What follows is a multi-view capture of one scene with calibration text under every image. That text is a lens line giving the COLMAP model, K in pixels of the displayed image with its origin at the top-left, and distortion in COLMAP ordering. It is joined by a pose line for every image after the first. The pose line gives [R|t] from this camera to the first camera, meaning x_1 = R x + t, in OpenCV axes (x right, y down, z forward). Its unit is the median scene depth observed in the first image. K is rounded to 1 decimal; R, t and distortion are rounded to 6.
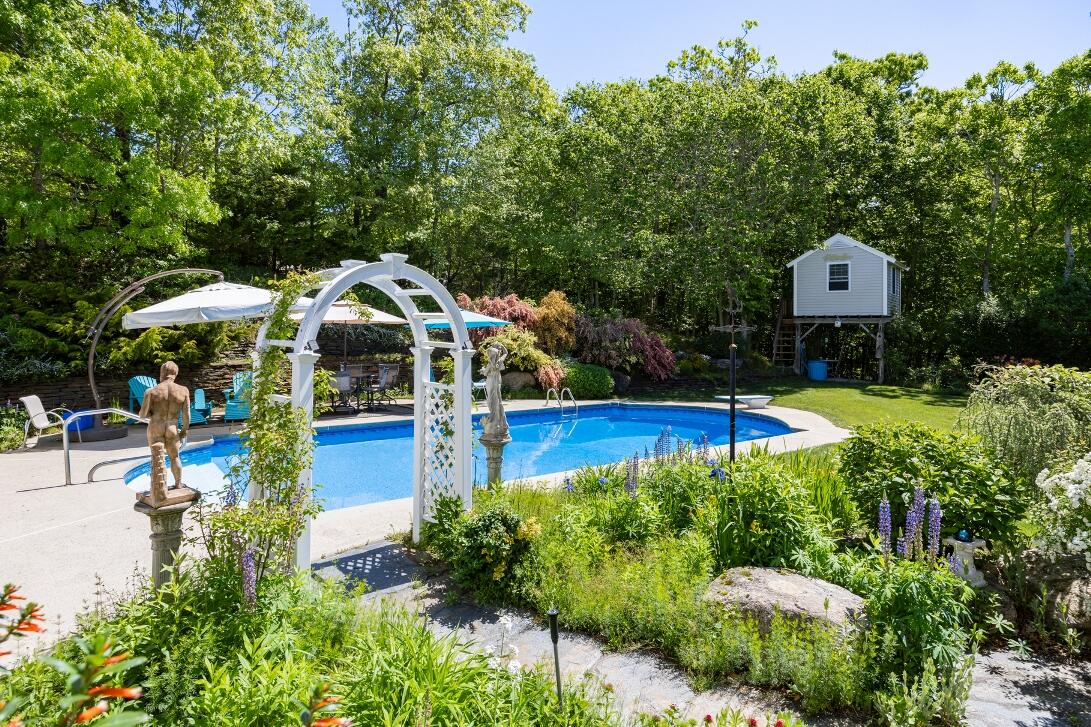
lens RADIAL K [[616.2, 0, 527.6], [0, 616.2, 327.6], [0, 0, 1]] dist [0.003011, 0.001719]
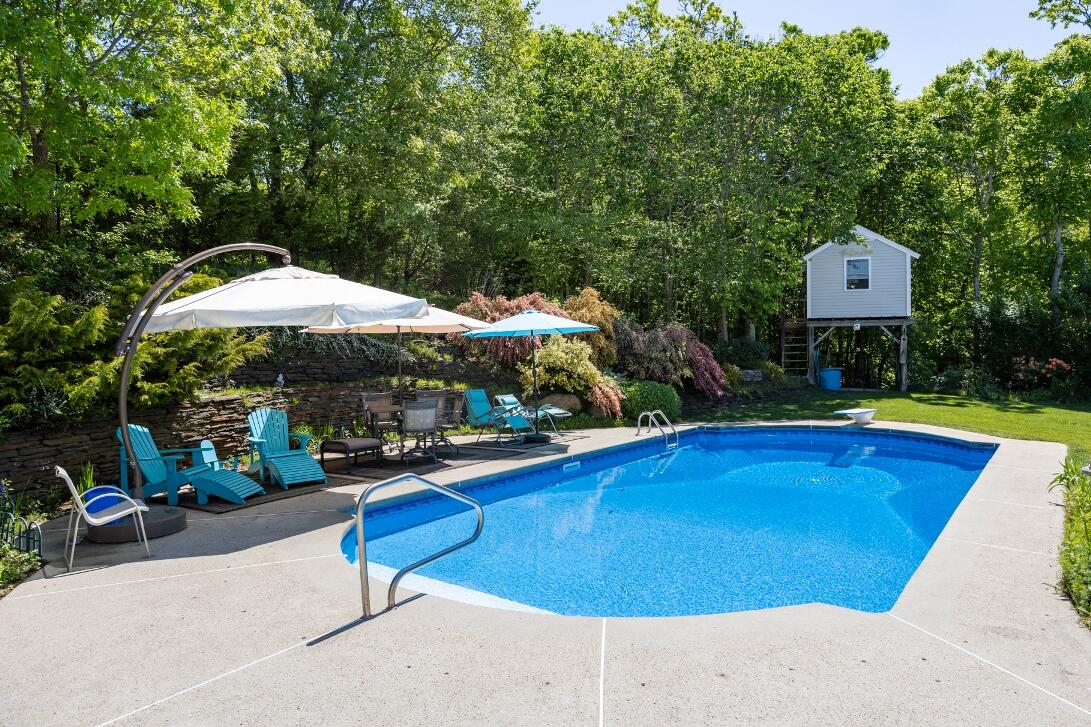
lens RADIAL K [[722.1, 0, 536.3], [0, 722.1, 358.5], [0, 0, 1]] dist [-0.003627, -0.004383]
pose [[0.960641, -0.022653, 0.276866, -0.239755], [0.013862, 0.999337, 0.033667, -0.001794], [-0.277446, -0.028504, 0.960318, 0.129894]]
